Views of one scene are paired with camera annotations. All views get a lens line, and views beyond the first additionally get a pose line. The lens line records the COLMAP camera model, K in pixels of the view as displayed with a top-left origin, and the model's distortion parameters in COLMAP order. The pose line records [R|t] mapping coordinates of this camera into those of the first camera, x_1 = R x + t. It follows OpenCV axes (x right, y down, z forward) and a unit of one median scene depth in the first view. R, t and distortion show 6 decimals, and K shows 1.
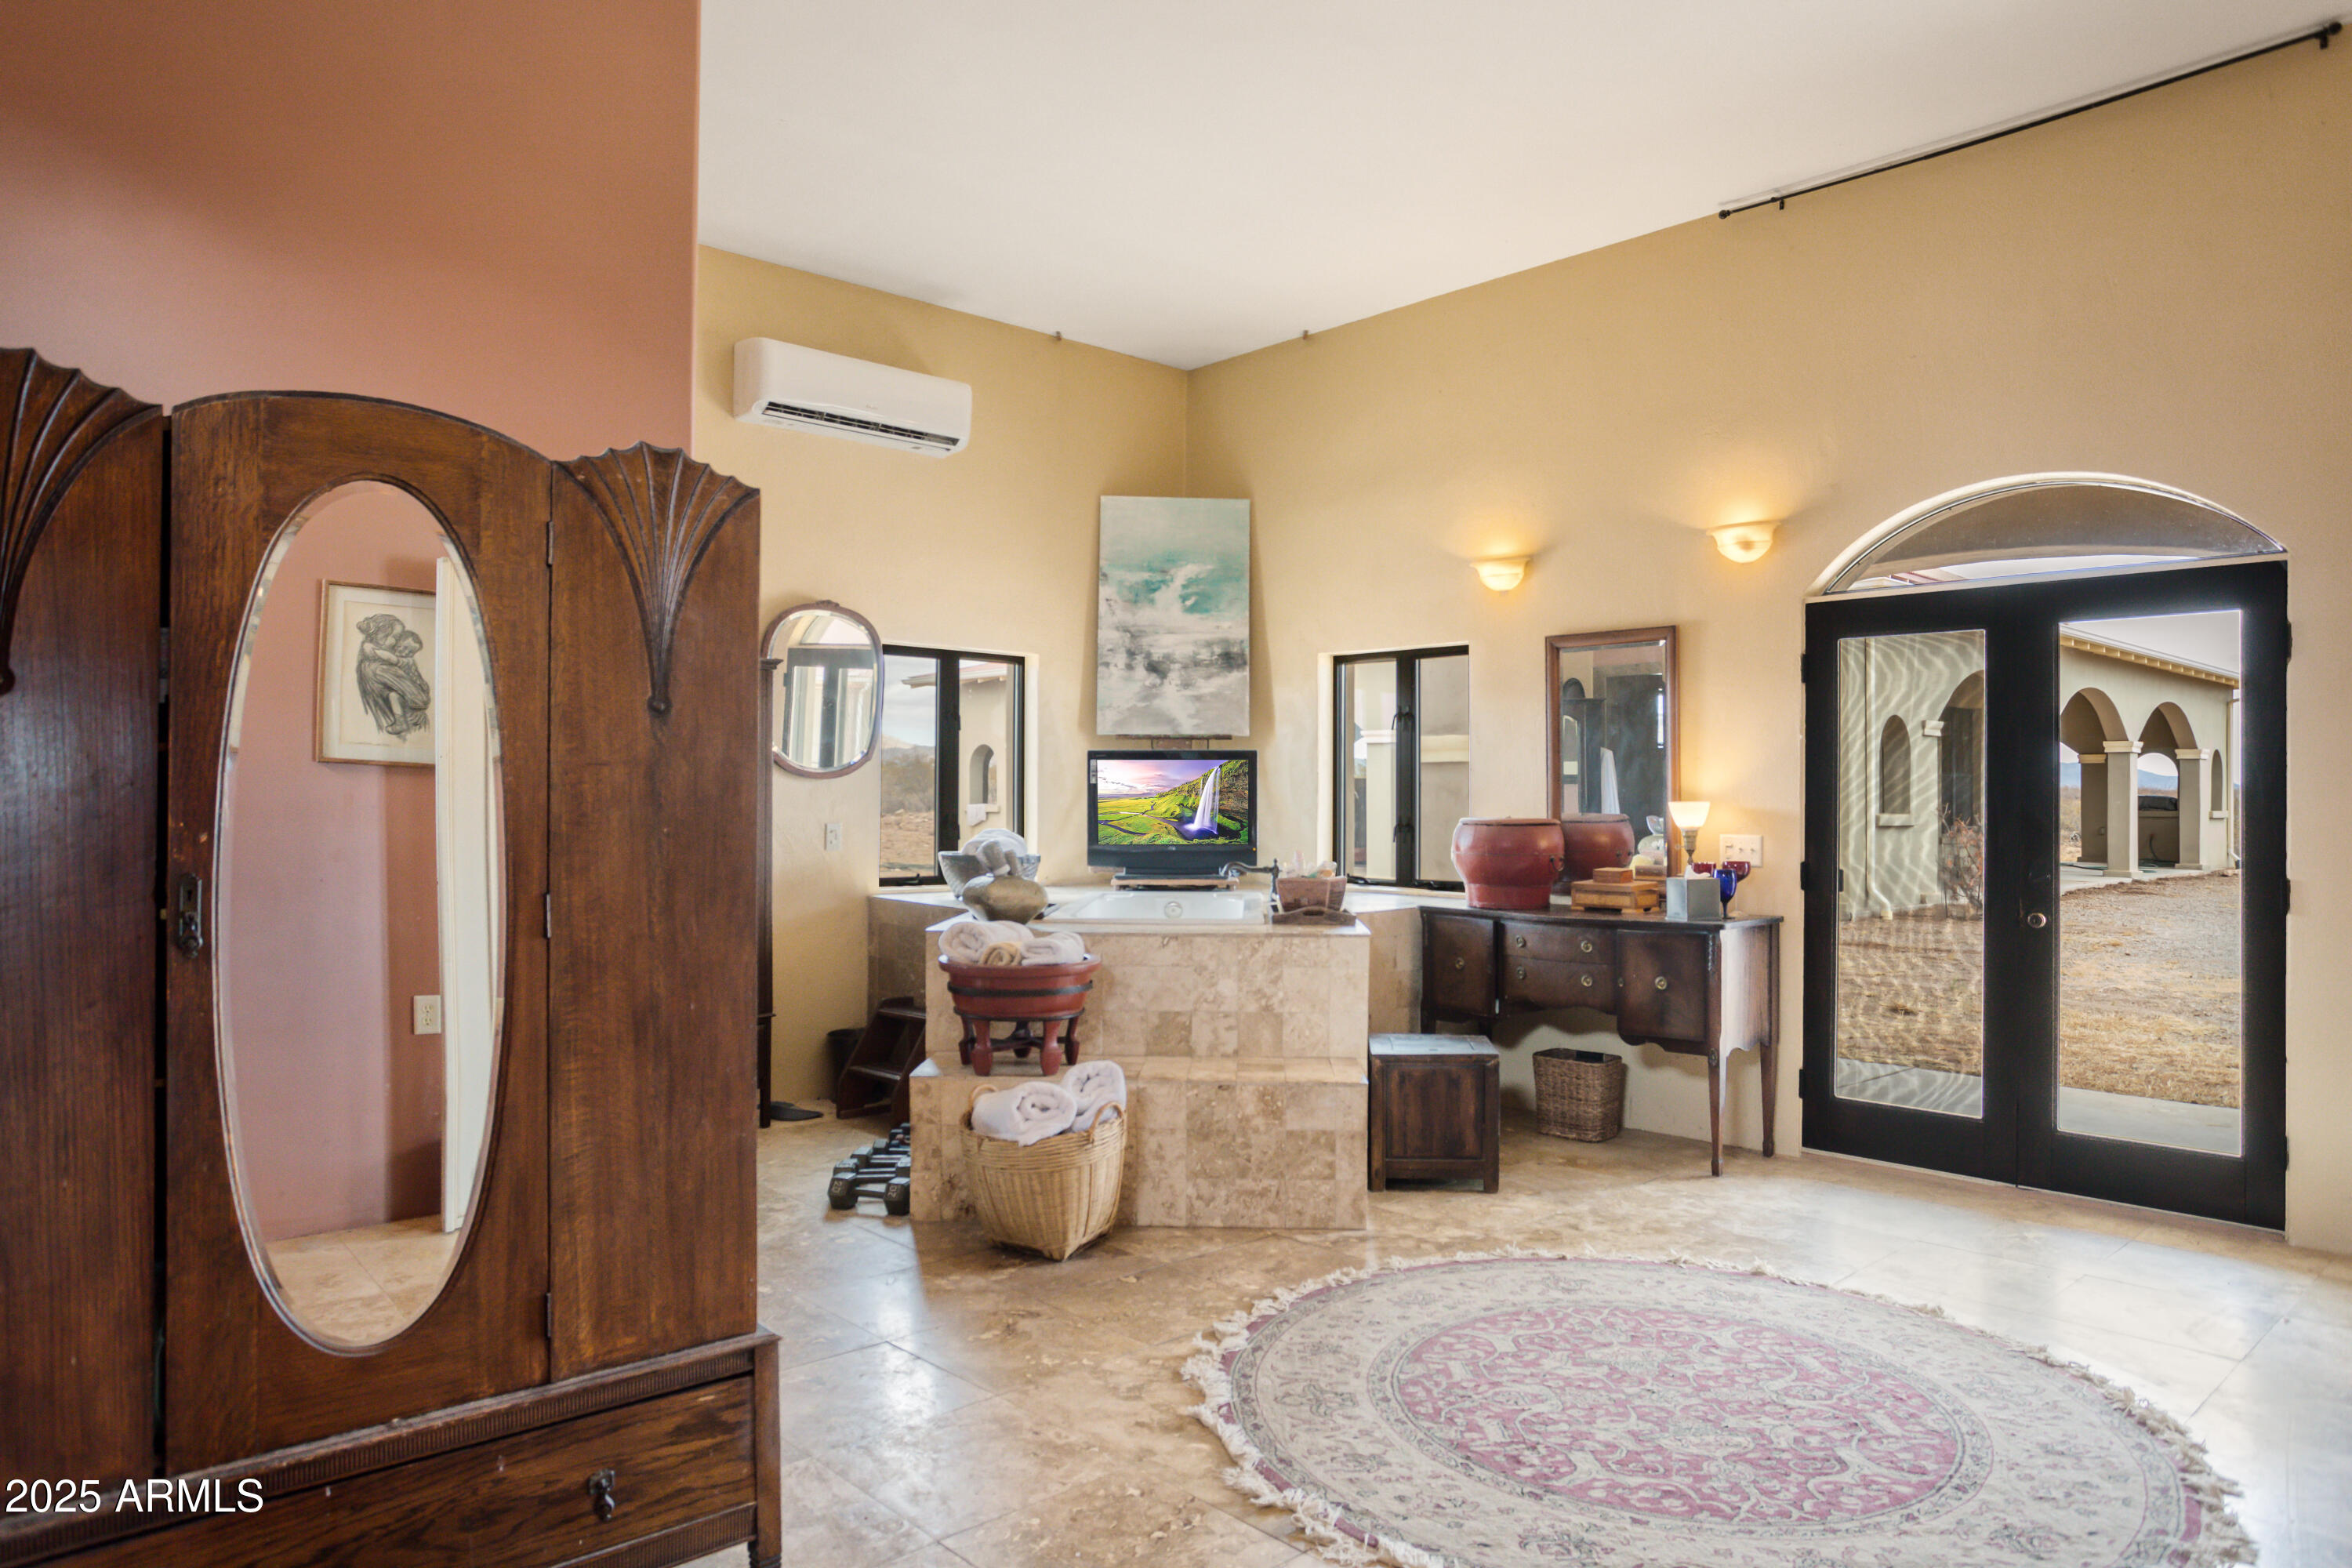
lens RADIAL K [[1469.9, 0, 1169.8], [0, 1469.9, 784.1], [0, 0, 1]] dist [0.003367, 0.000636]
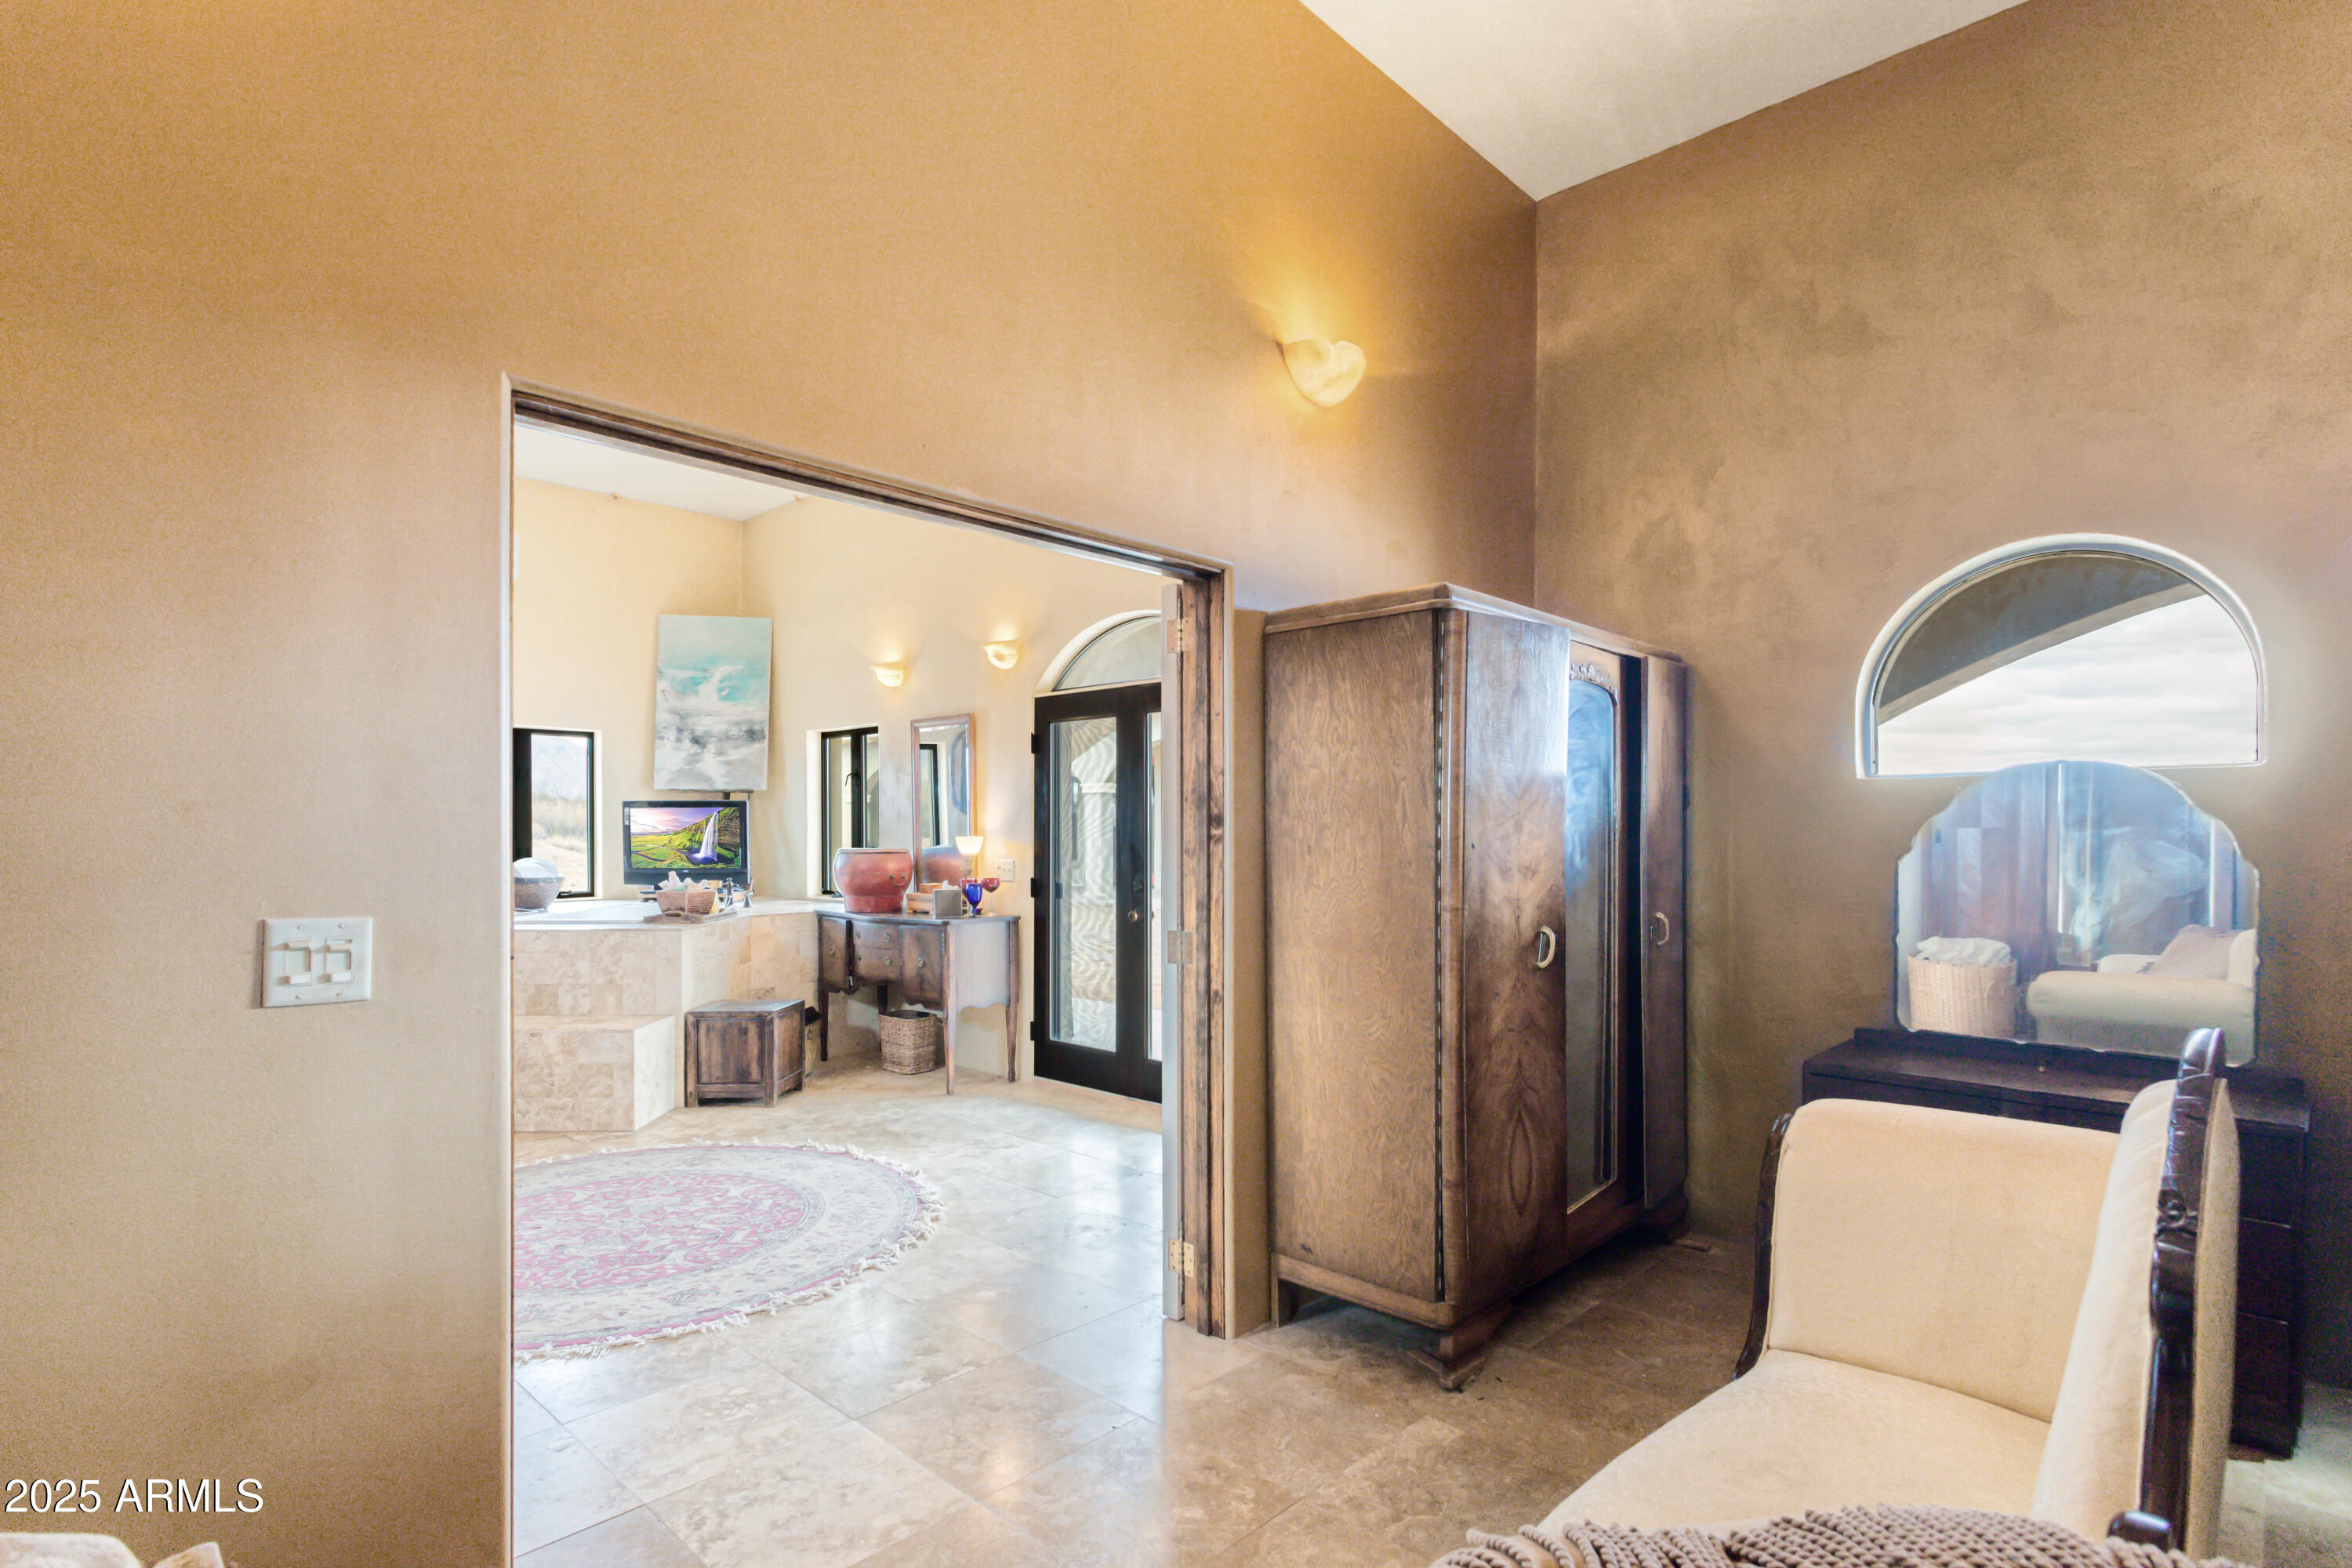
lens RADIAL K [[1142.8, 0, 1165.9], [0, 1142.8, 849.0], [0, 0, 1]] dist [0.005966, 0.000594]
pose [[0.998892, -0.003445, 0.046936, 0.405557], [0.002469, 0.999780, 0.020822, 0.001263], [-0.046997, -0.020683, 0.998681, -0.100142]]
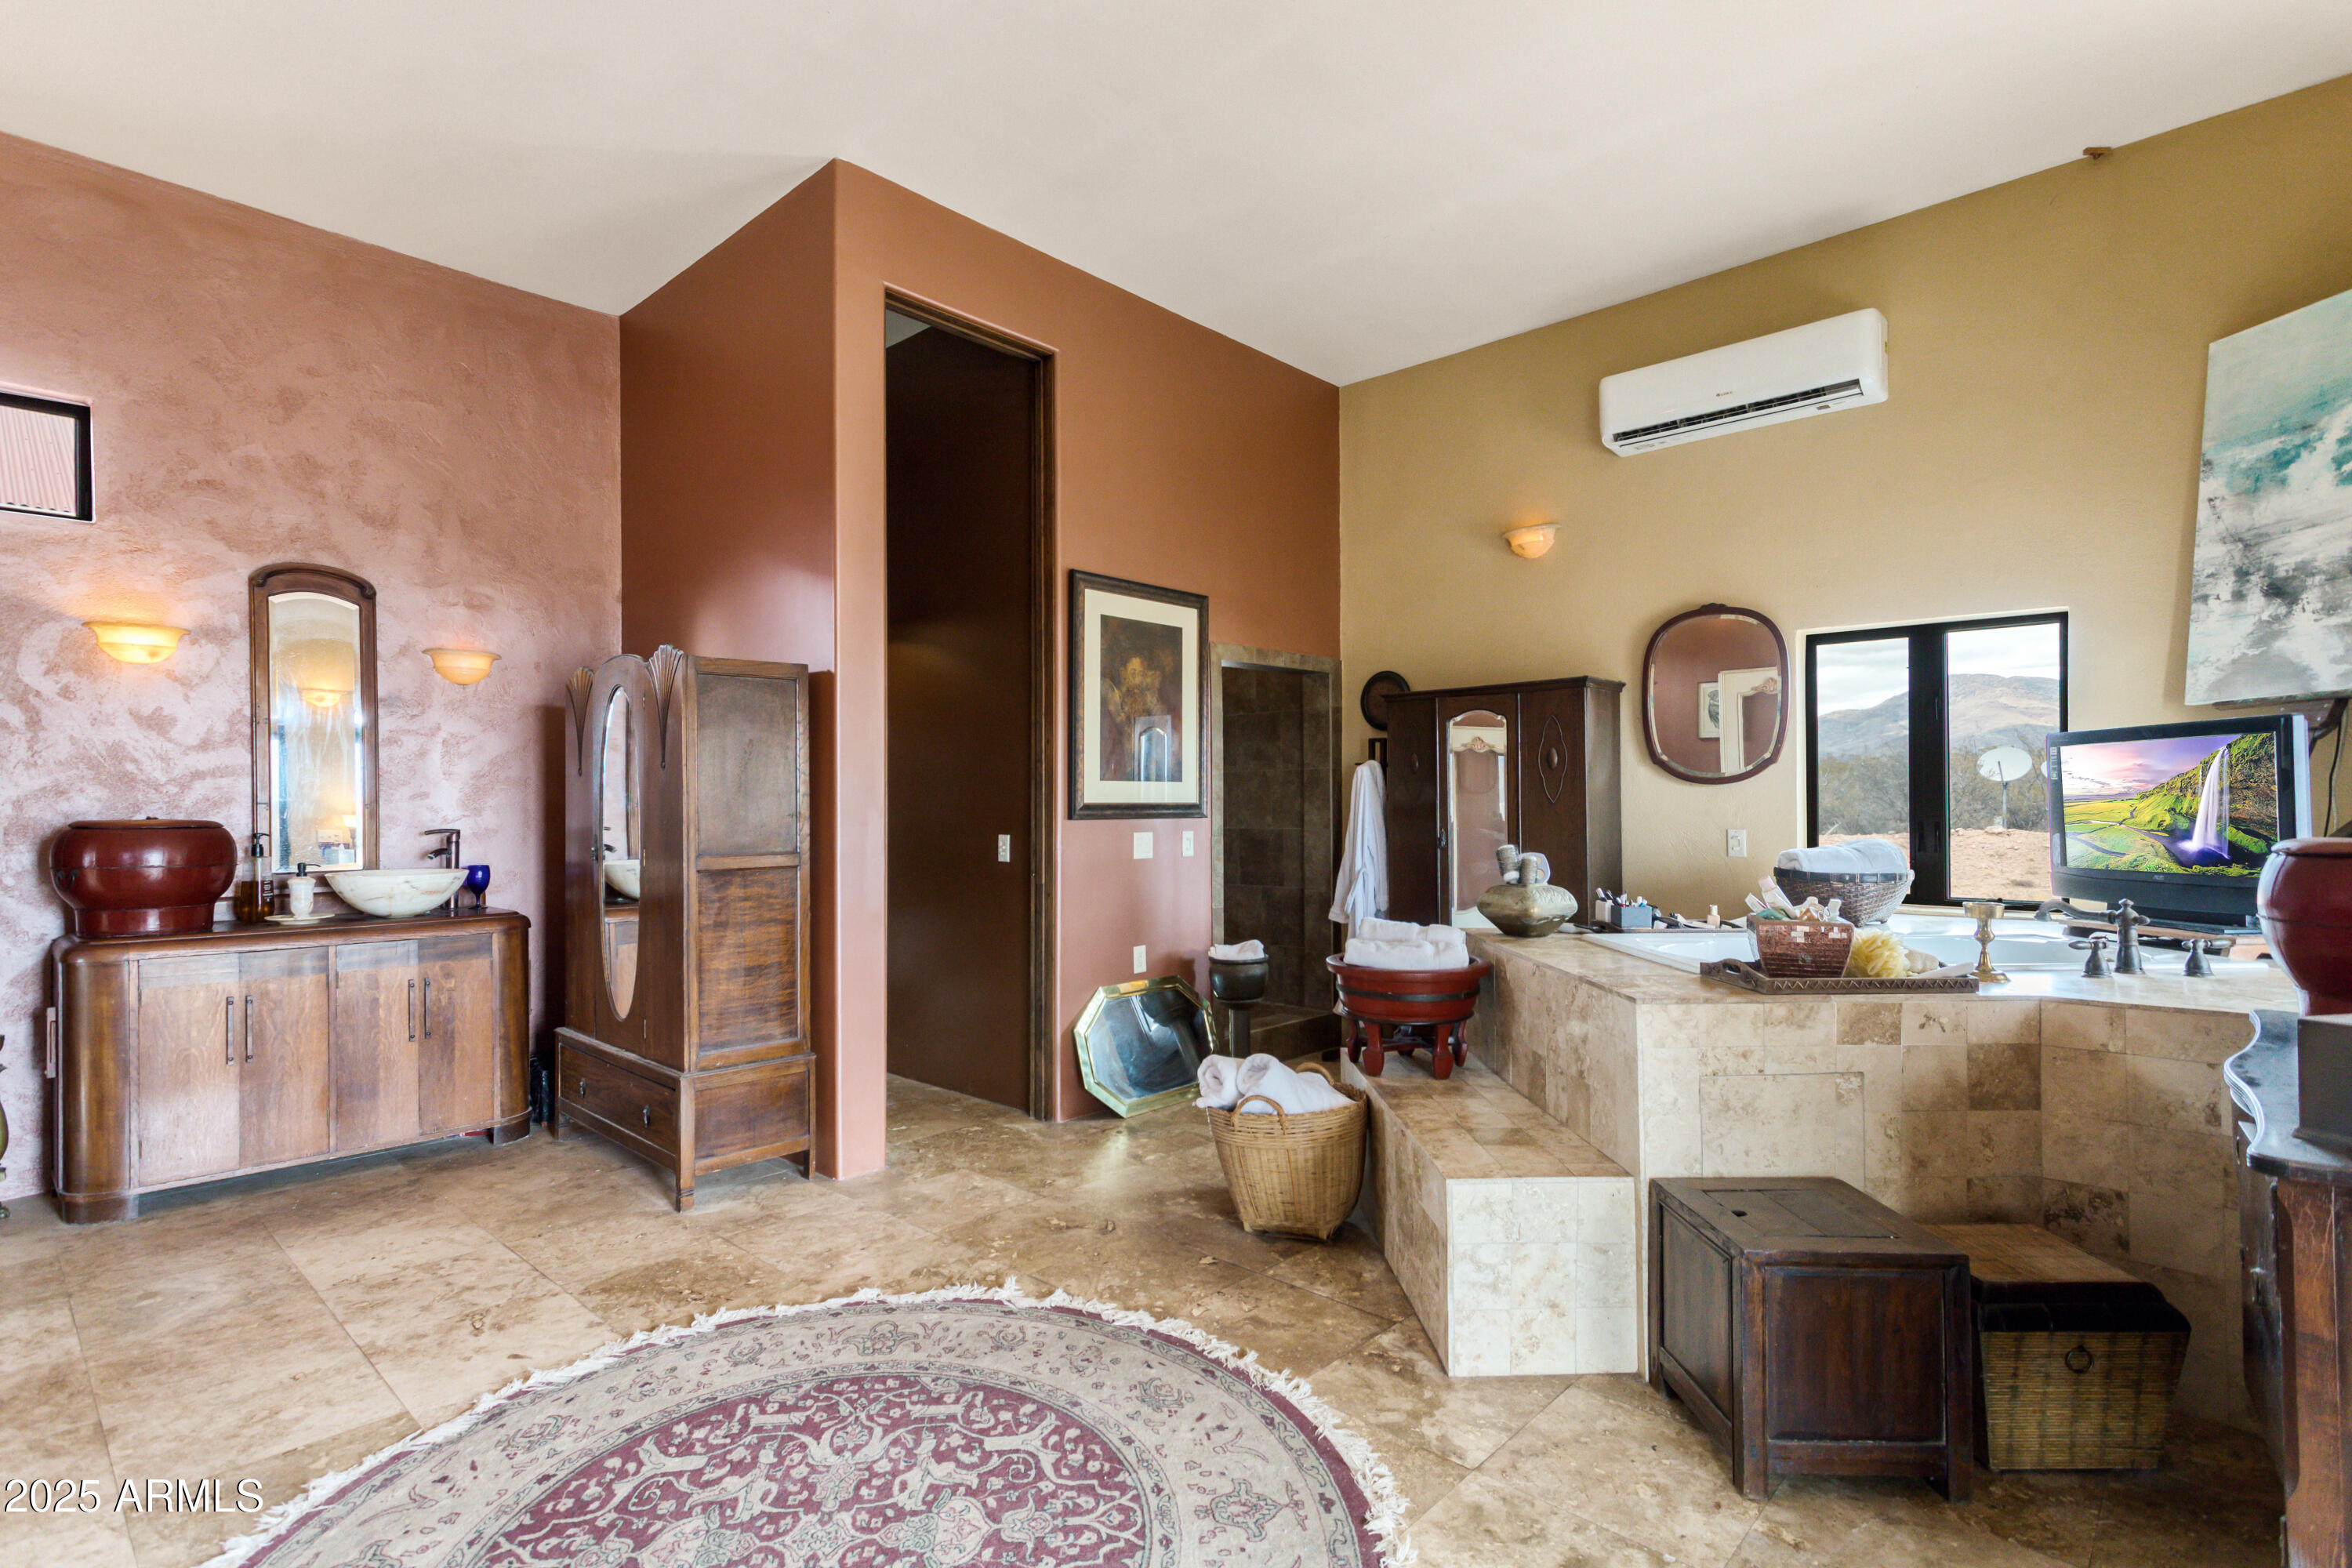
lens RADIAL K [[1142.8, 0, 1166.1], [0, 1142.8, 796.8], [0, 0, 1]] dist [0.005966, 0.000594]
pose [[0.075501, -0.011611, -0.997078, 0.467678], [0.008877, 0.999900, -0.010971, 0.009903], [0.997106, -0.008022, 0.075597, 0.532367]]
